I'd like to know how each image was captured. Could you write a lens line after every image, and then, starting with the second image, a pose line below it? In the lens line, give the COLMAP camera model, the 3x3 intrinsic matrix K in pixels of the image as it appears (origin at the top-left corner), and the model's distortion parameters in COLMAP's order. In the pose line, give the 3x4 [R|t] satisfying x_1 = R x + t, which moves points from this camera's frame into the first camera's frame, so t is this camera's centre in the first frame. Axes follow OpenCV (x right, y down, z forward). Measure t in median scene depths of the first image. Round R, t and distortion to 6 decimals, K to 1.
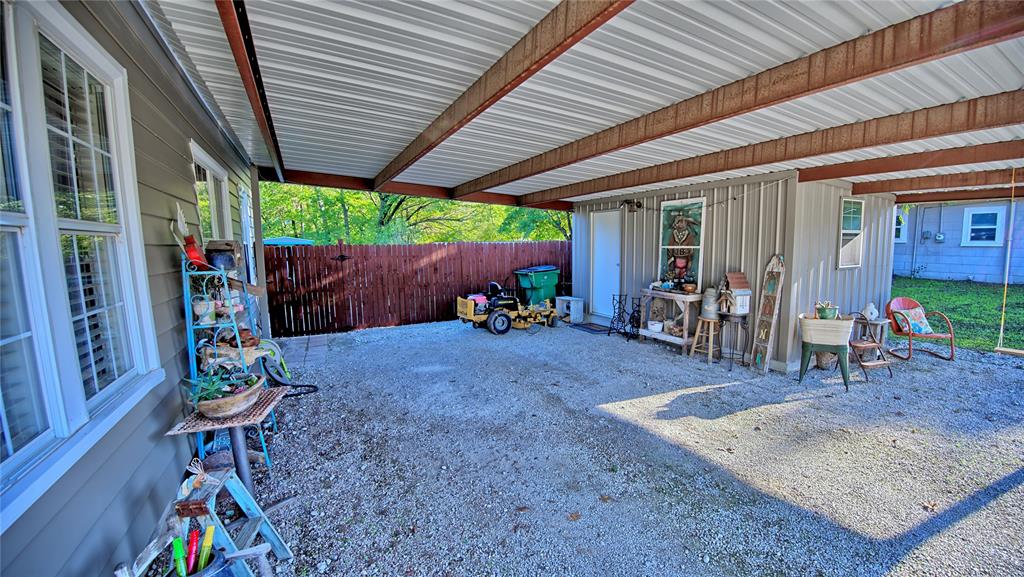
lens RADIAL K [[414.6, 0, 512.0], [0, 414.6, 288.5], [0, 0, 1]] dist [-0.029105, -0.007906]
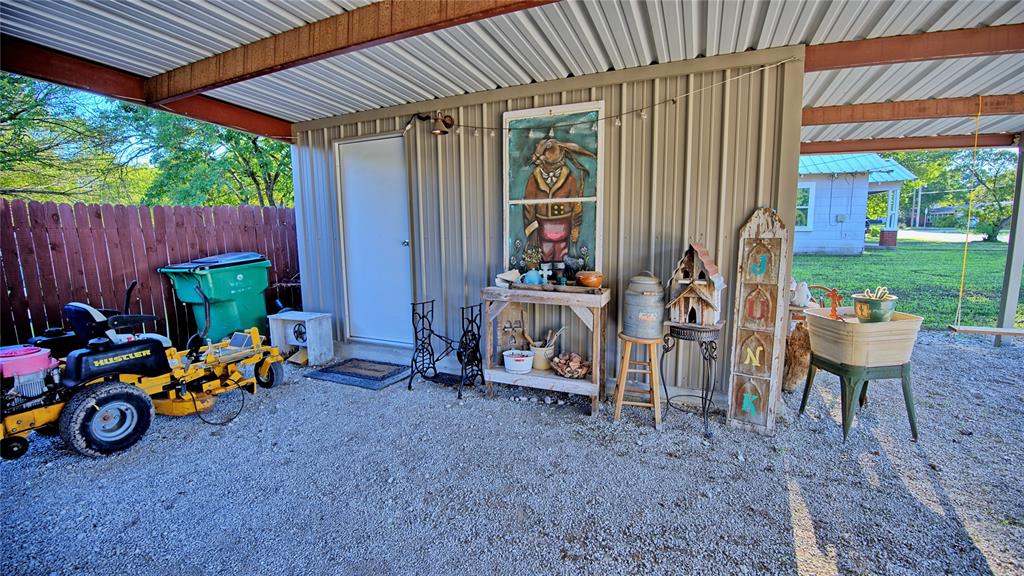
lens RADIAL K [[414.6, 0, 512.0], [0, 414.6, 288.0], [0, 0, 1]] dist [-0.029105, -0.007906]
pose [[0.769197, -0.086843, 0.633083, 0.029354], [0.072323, 0.996188, 0.048780, -0.018121], [-0.634906, 0.008265, 0.772545, 0.543149]]
